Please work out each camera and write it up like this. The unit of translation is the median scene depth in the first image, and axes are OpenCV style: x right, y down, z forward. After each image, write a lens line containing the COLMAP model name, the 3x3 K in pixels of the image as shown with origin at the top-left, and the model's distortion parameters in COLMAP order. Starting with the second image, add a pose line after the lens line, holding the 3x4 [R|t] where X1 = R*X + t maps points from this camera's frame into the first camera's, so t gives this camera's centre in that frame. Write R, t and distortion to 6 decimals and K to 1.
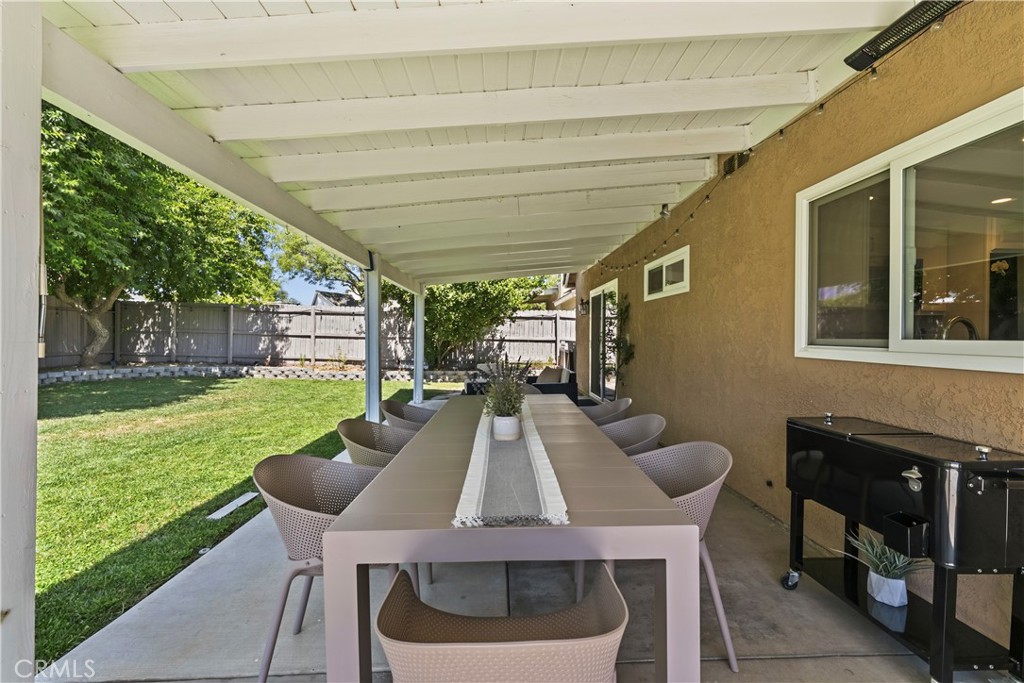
lens RADIAL K [[421.0, 0, 507.9], [0, 421.0, 339.9], [0, 0, 1]] dist [0.000277, -0.000349]
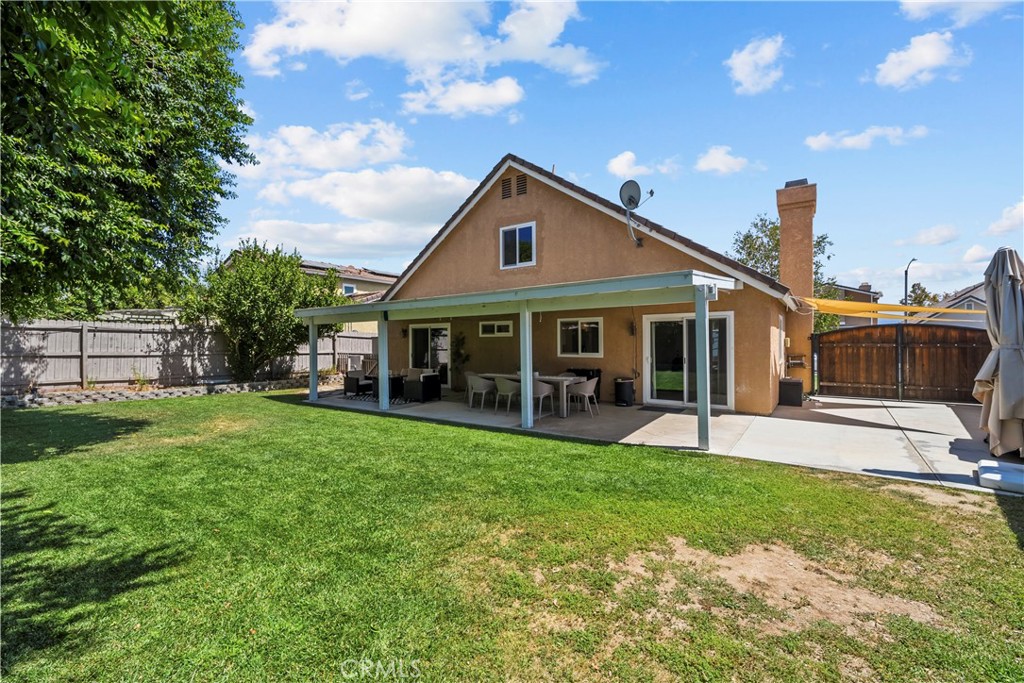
lens RADIAL K [[432.3, 0, 506.5], [0, 432.3, 339.3], [0, 0, 1]] dist [0.001409, 0.000013]
pose [[0.606653, -0.002480, 0.794963, -0.655952], [0.015839, 0.999834, -0.008968, -0.022010], [-0.794809, 0.018032, 0.606592, -0.264312]]
